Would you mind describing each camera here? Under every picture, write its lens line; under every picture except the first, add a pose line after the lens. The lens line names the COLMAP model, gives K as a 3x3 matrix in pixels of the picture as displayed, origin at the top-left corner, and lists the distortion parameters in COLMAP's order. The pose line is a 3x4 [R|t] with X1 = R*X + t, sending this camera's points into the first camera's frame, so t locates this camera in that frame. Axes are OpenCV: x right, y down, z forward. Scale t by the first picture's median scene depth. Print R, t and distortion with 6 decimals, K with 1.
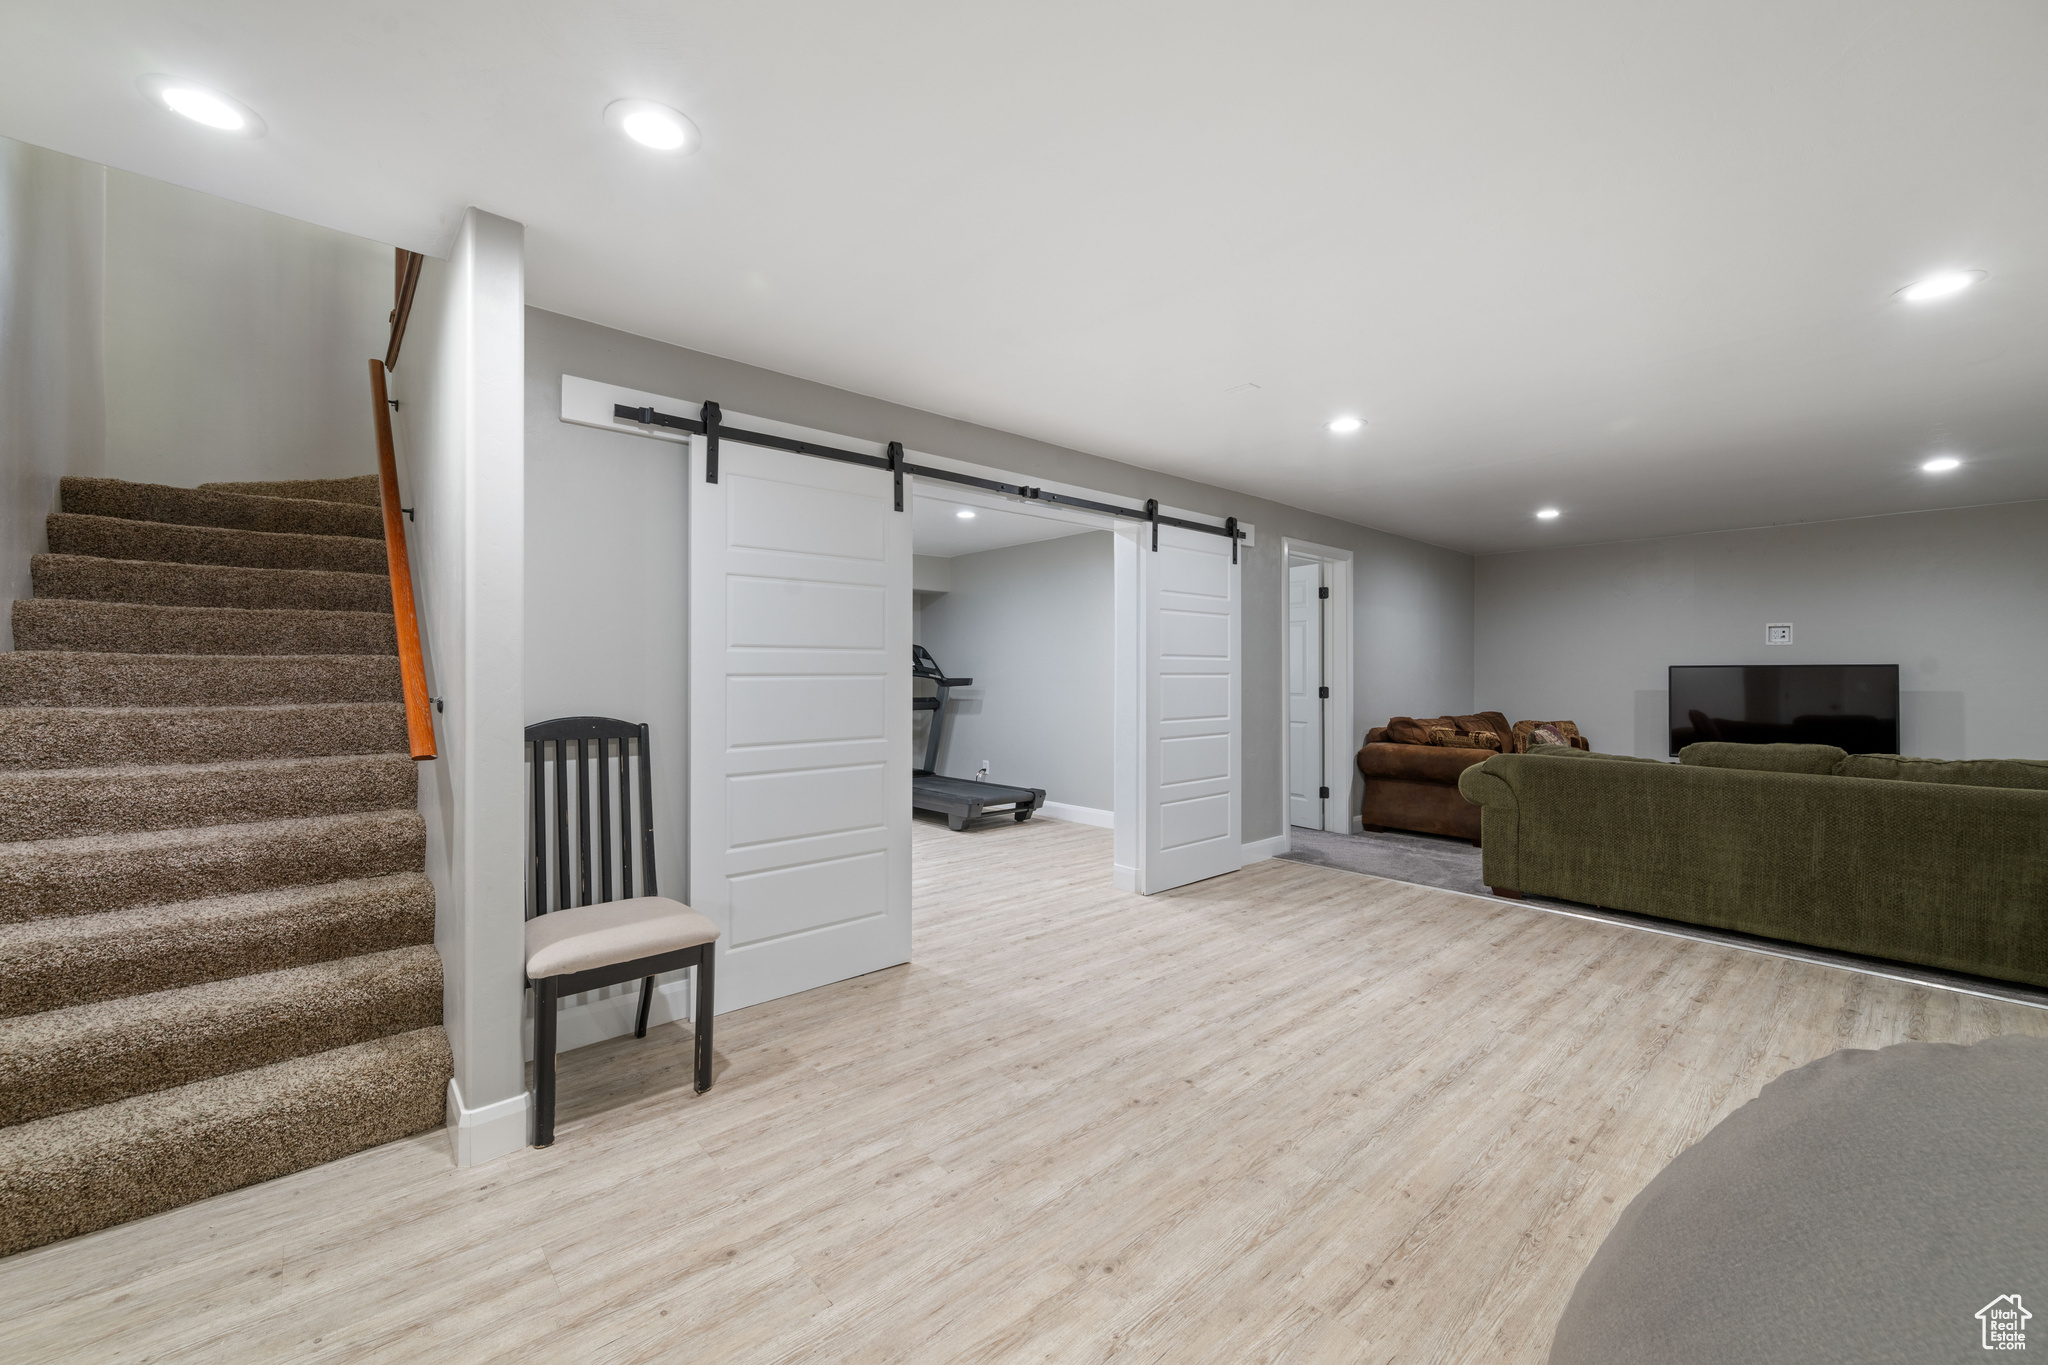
lens RADIAL K [[808.1, 0, 1023.0], [0, 808.1, 677.7], [0, 0, 1]] dist [0.000570, 0.000211]
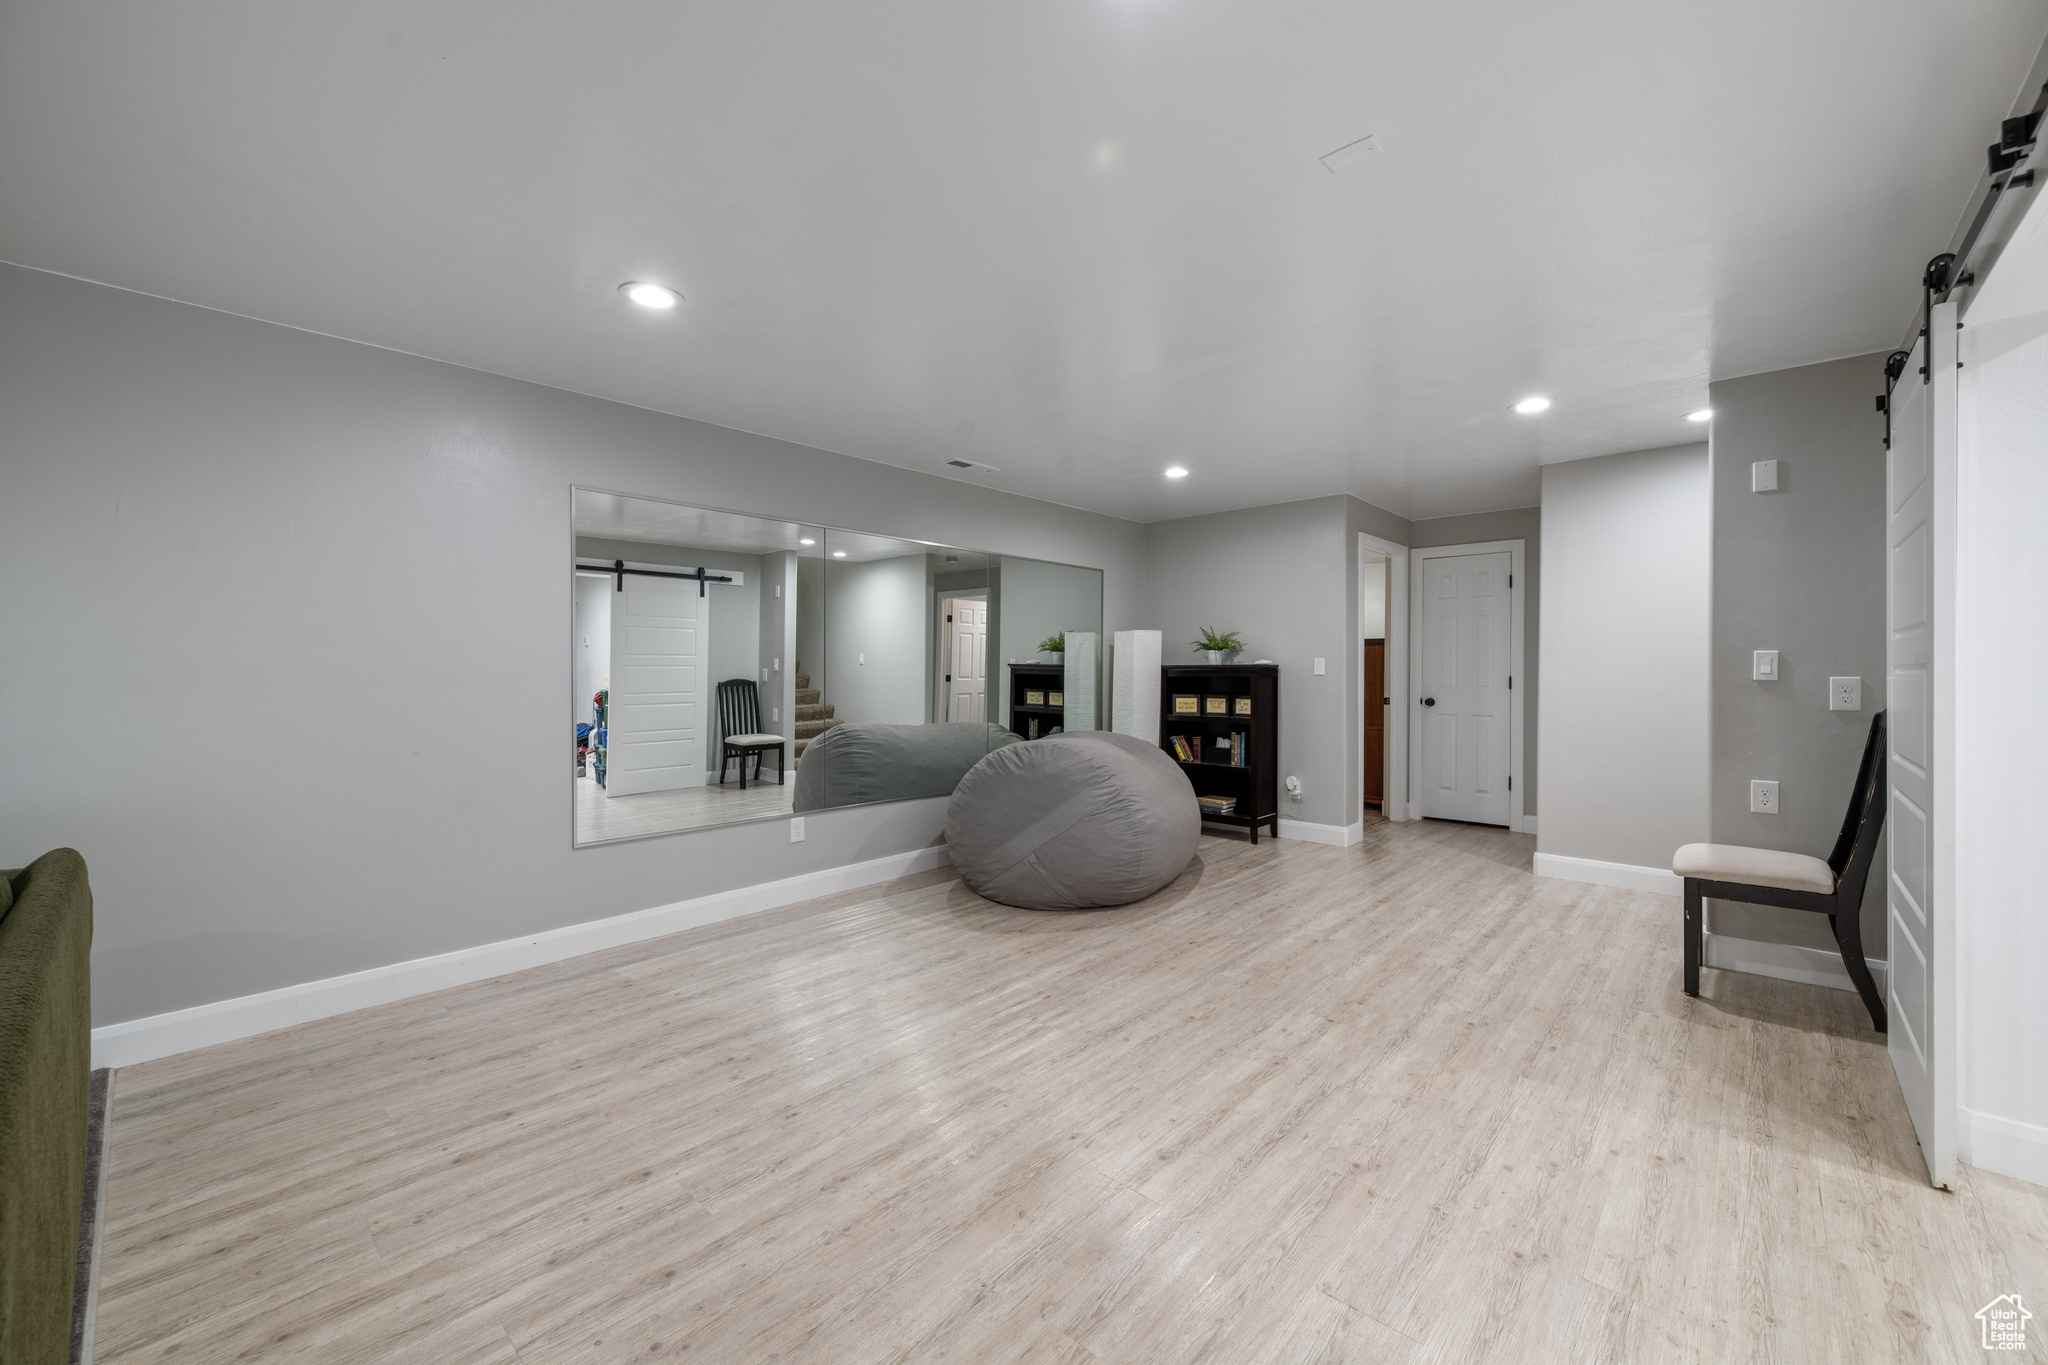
lens RADIAL K [[808.1, 0, 1025.1], [0, 808.1, 672.7], [0, 0, 1]] dist [0.000570, 0.000211]
pose [[-0.994461, -0.001990, -0.105089, 0.636371], [-0.002988, 0.999952, 0.009336, -0.004695], [0.105065, 0.009598, -0.994419, 1.753205]]
